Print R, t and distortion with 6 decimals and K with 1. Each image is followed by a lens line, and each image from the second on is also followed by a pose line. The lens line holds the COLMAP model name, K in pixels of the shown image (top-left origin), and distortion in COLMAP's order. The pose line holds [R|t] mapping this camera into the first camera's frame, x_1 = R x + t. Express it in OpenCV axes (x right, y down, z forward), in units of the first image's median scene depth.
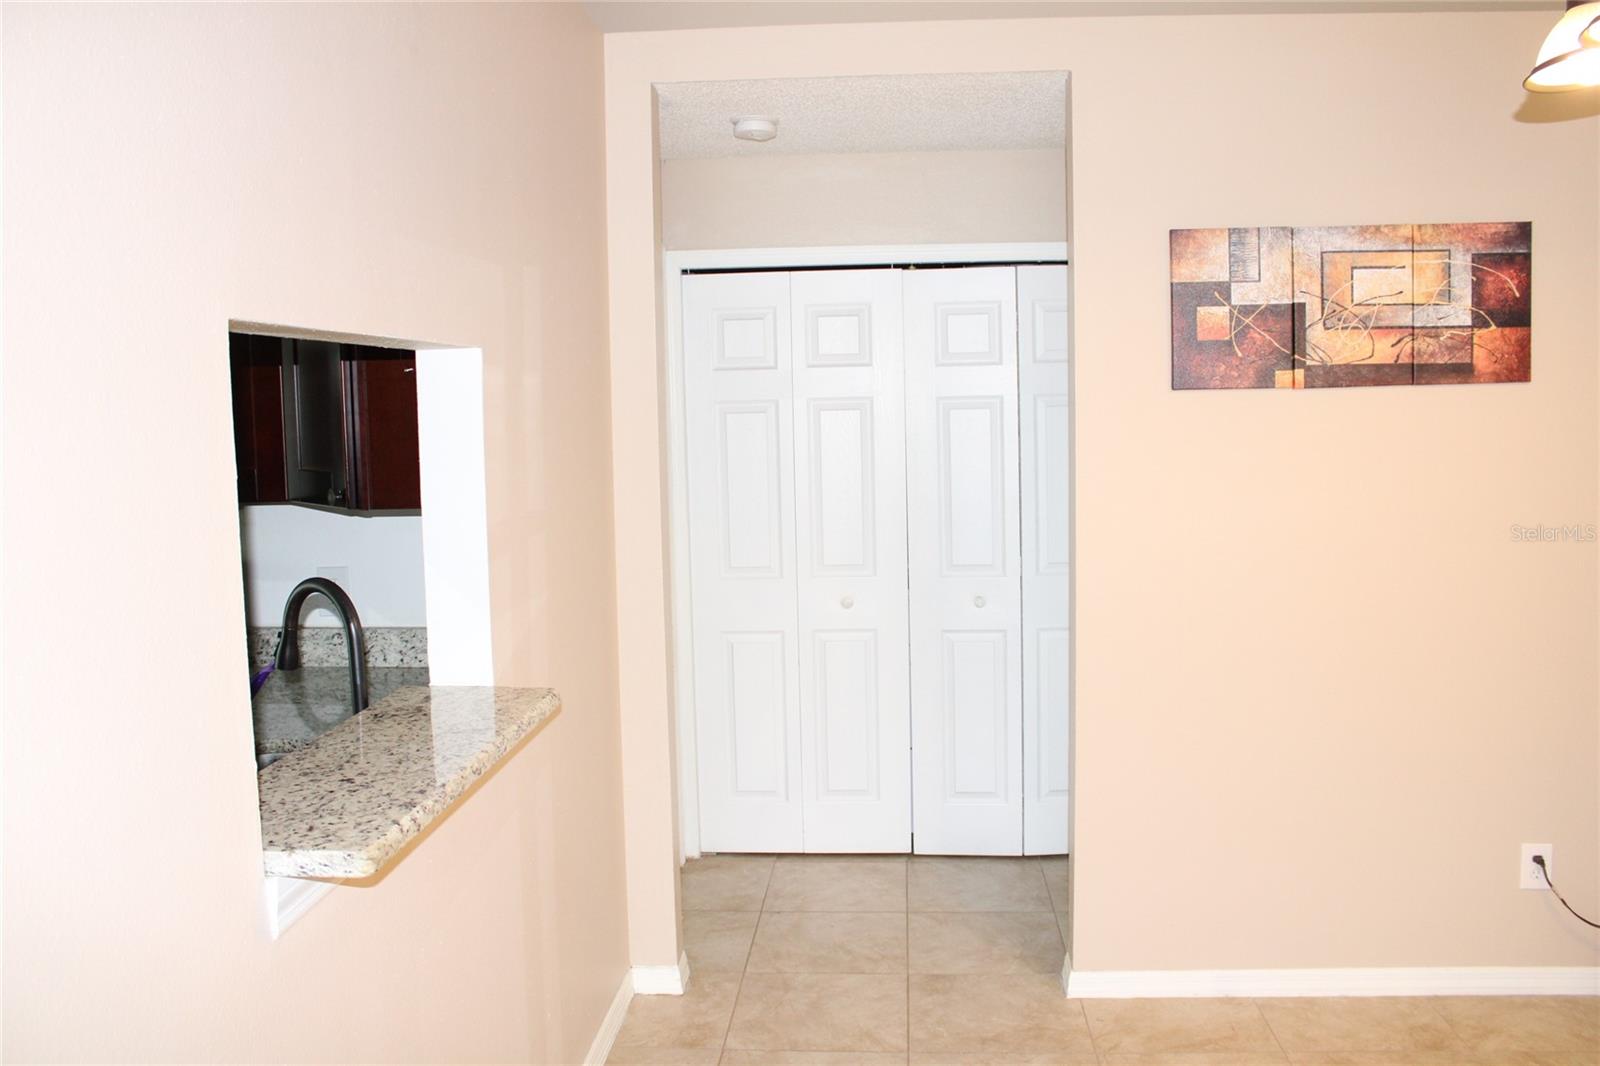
lens RADIAL K [[1373.2, 0, 800.0], [0, 1373.2, 533.0], [0, 0, 1]] dist [-0.159312, 0.148488]
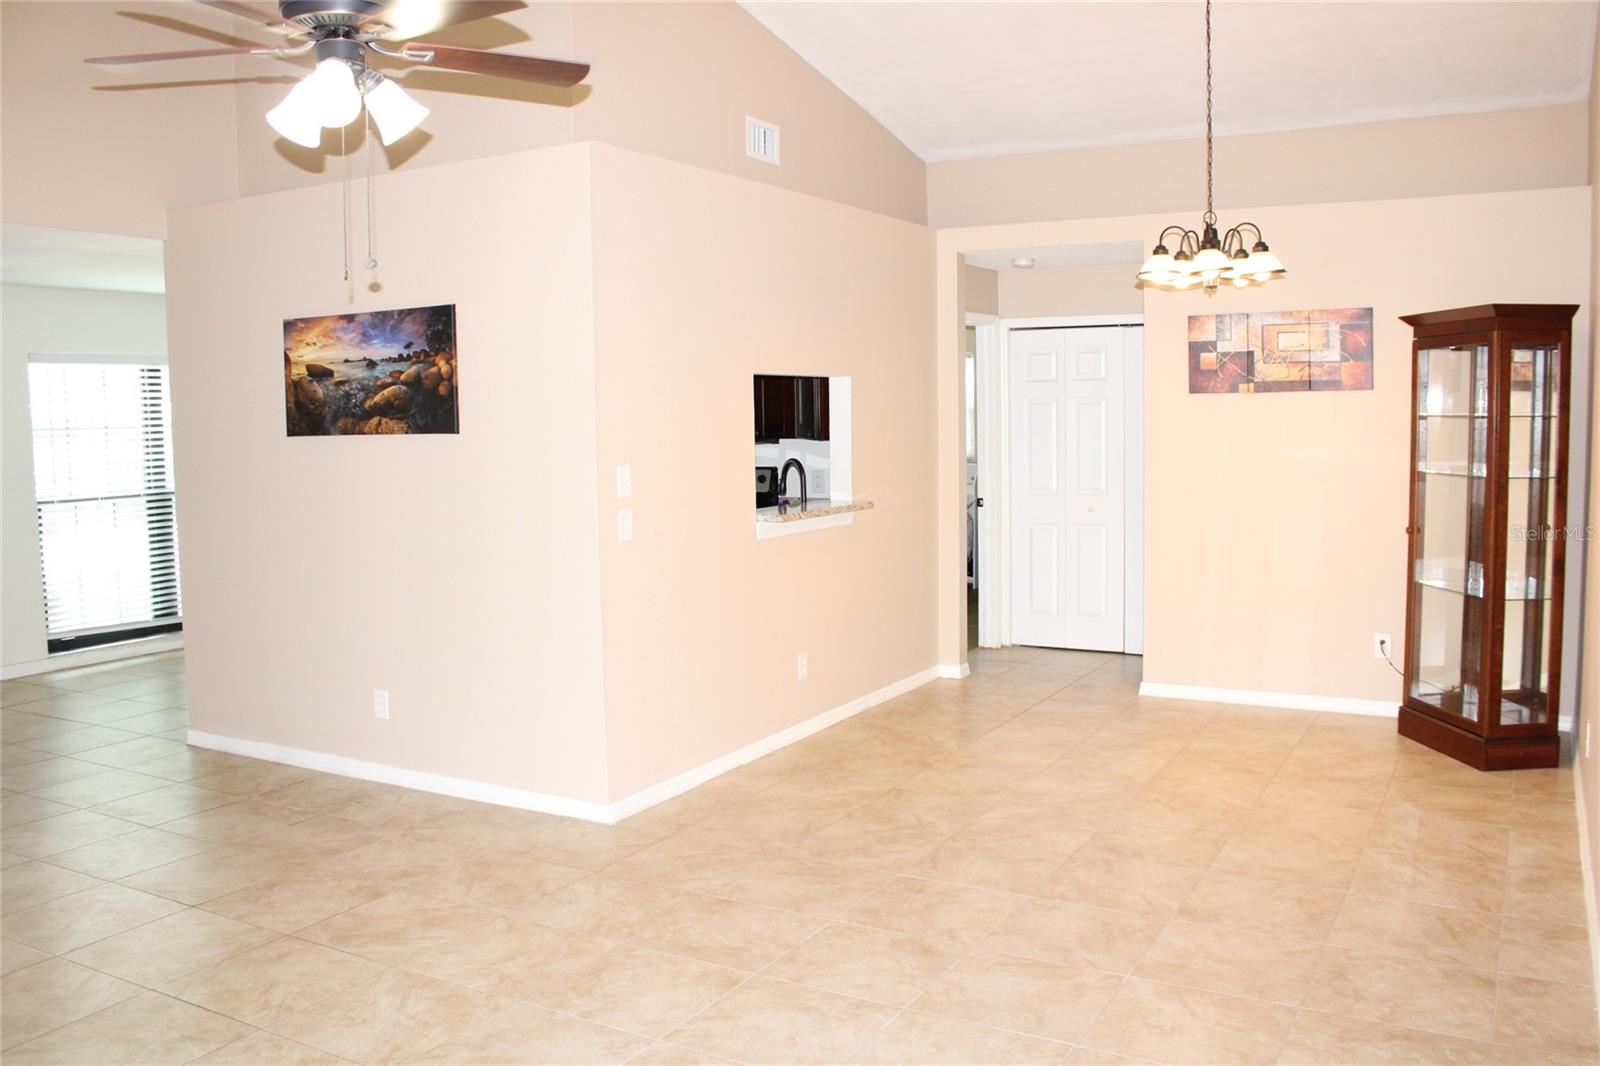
lens RADIAL K [[1339.8, 0, 808.6], [0, 1339.8, 523.3], [0, 0, 1]] dist [-0.166306, 0.145019]
pose [[0.905205, 0.040789, -0.423012, 0.617675], [-0.041367, 0.999113, 0.007819, 0.100506], [0.422956, 0.010421, 0.906090, -1.071872]]
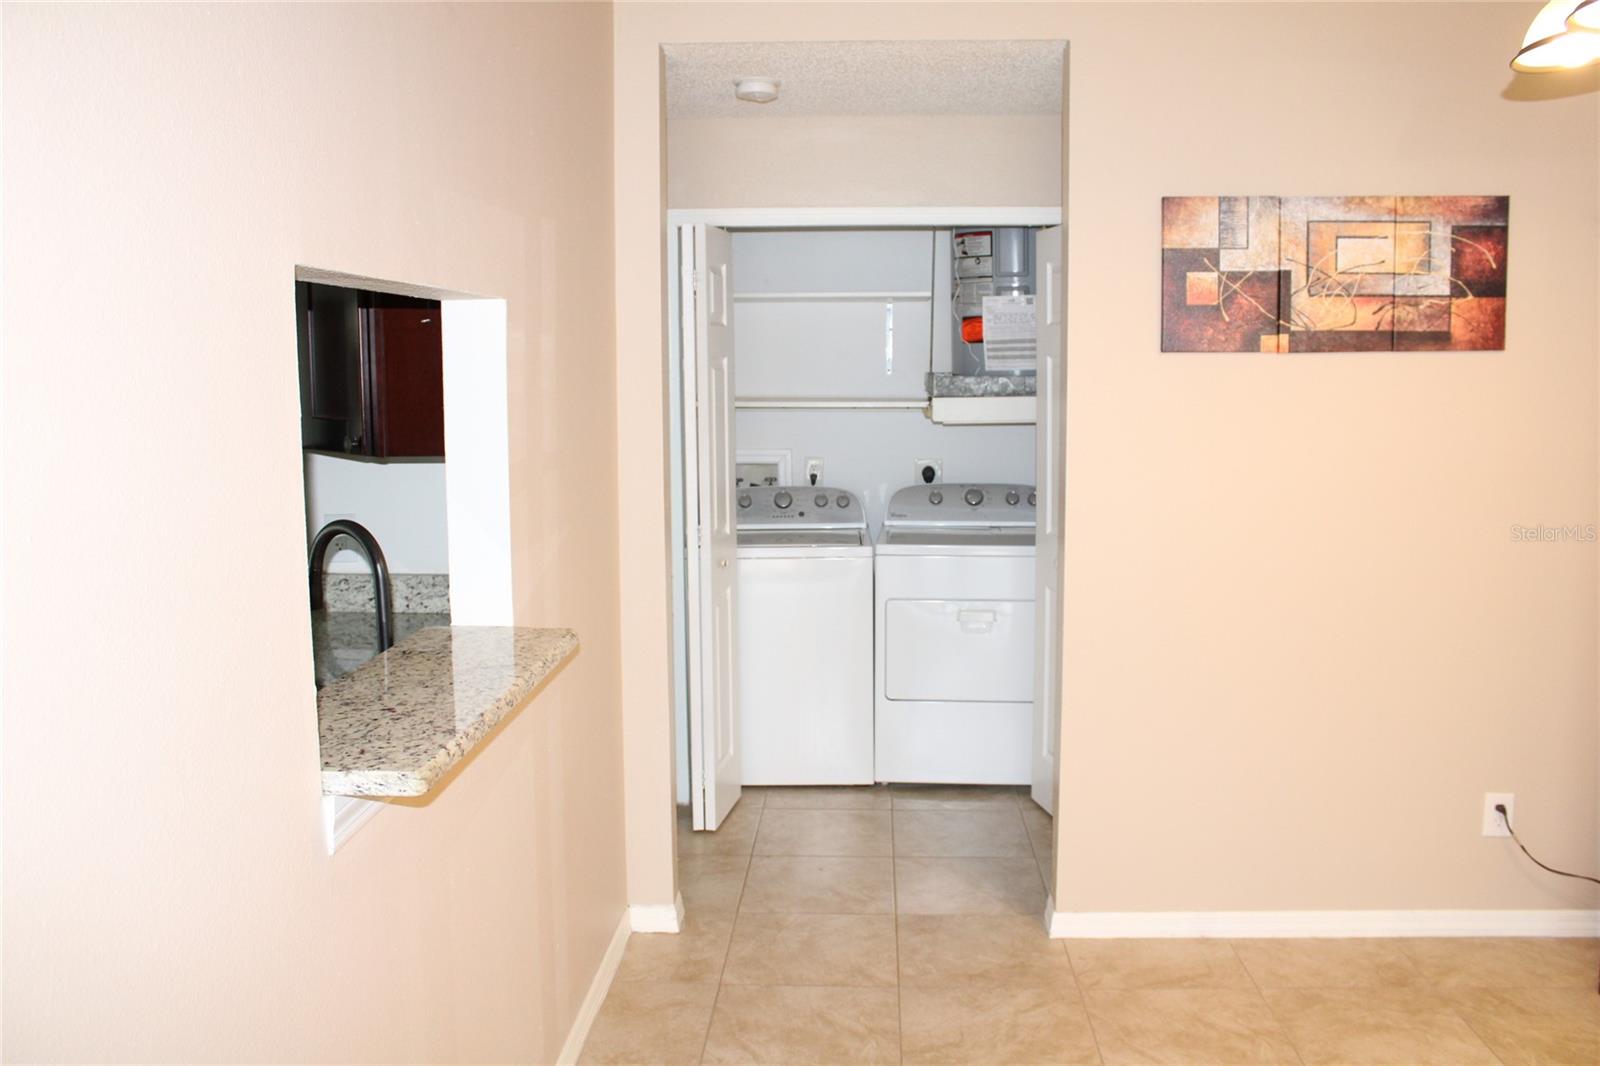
lens RADIAL K [[1373.2, 0, 800.0], [0, 1373.2, 533.0], [0, 0, 1]] dist [-0.159312, 0.148488]
pose [[0.999652, 0.011997, 0.023473, -0.024251], [-0.012635, 0.999549, 0.027260, 0.007749], [-0.023135, -0.027547, 0.999353, -0.031732]]
